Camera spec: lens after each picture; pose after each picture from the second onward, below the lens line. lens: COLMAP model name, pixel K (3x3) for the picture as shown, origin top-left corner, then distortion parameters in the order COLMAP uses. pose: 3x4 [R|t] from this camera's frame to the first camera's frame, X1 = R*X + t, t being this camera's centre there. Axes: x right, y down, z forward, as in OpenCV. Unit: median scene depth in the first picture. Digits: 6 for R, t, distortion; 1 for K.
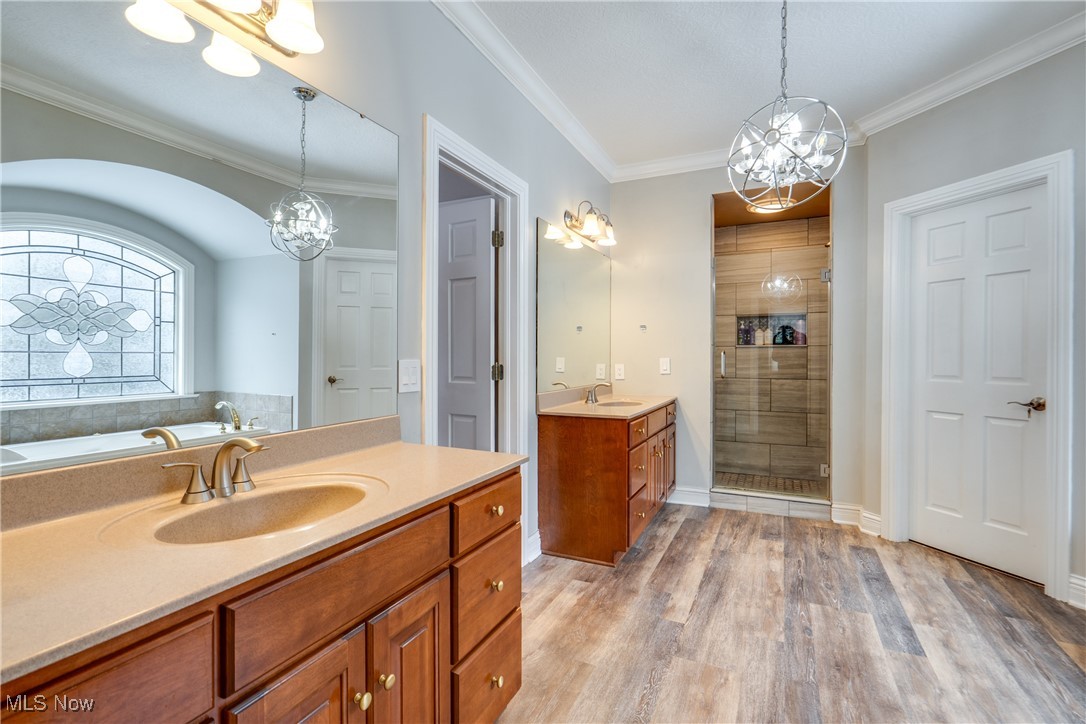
lens RADIAL K [[497.8, 0, 545.4], [0, 497.8, 357.9], [0, 0, 1]] dist [-0.013291, 0.004886]
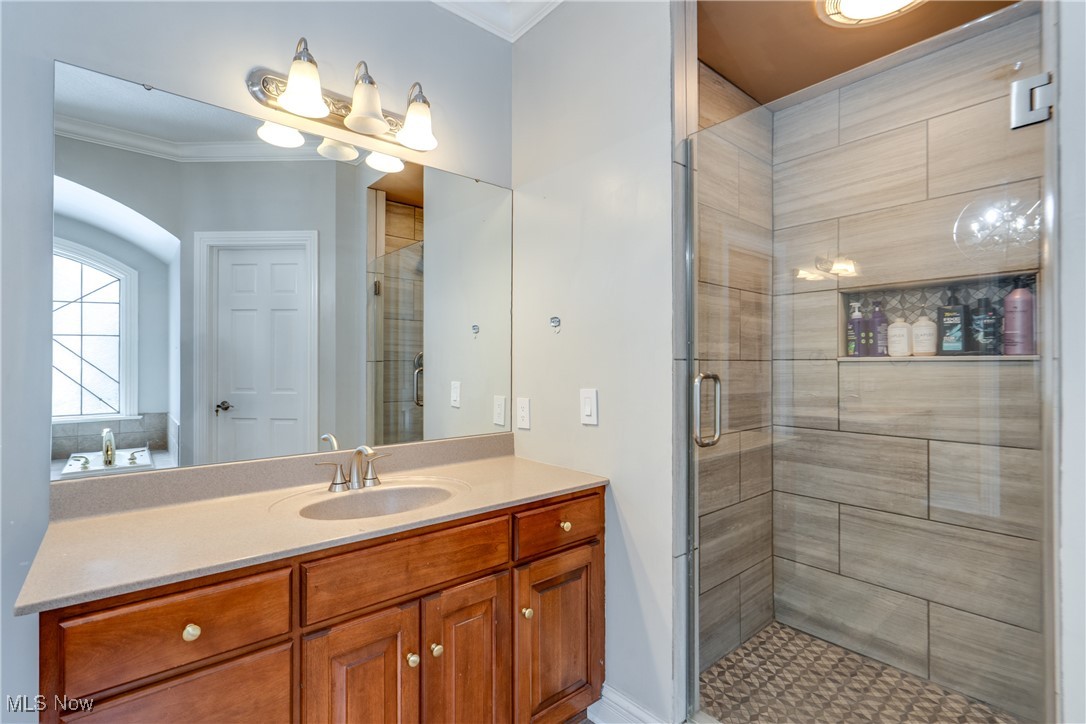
lens RADIAL K [[497.8, 0, 543.2], [0, 497.8, 361.6], [0, 0, 1]] dist [-0.013291, 0.004886]
pose [[0.911138, -0.002811, -0.412091, 0.330697], [-0.001396, 0.999950, -0.009906, -0.017015], [0.412098, 0.009601, 0.911089, 0.496456]]
